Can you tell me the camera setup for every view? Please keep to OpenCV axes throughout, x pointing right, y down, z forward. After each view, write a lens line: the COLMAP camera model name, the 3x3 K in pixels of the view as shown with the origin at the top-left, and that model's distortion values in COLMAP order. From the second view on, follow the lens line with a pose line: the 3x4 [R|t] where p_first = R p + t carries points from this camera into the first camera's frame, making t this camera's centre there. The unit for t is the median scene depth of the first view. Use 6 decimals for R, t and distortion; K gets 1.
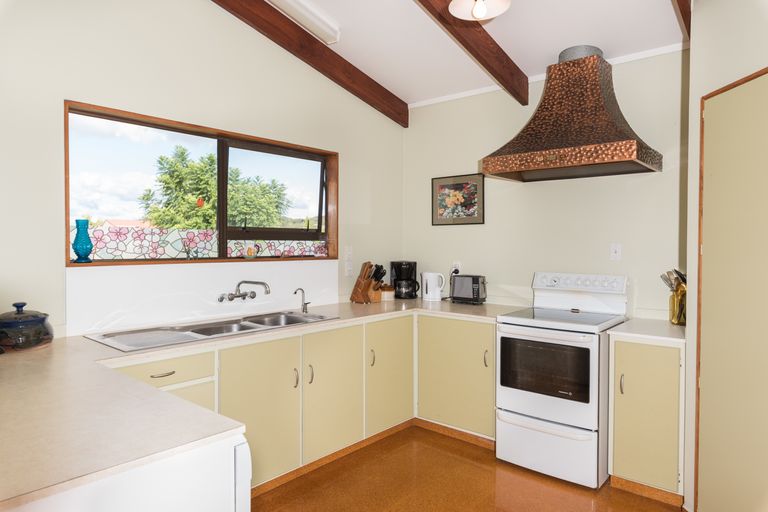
lens RADIAL K [[495.7, 0, 384.0], [0, 495.7, 256.0], [0, 0, 1]] dist [-0.001287, 0.000013]
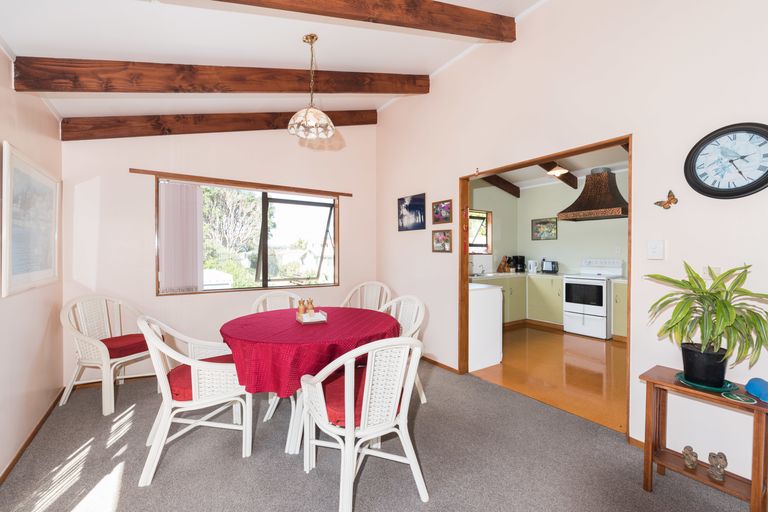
lens RADIAL K [[325.1, 0, 384.0], [0, 325.1, 256.0], [0, 0, 1]] dist [0.000703, 0.000013]
pose [[0.961957, -0.004166, -0.273169, -0.181206], [0.001038, 0.999932, -0.011593, 0.034853], [0.273199, 0.010869, 0.961896, -0.768310]]
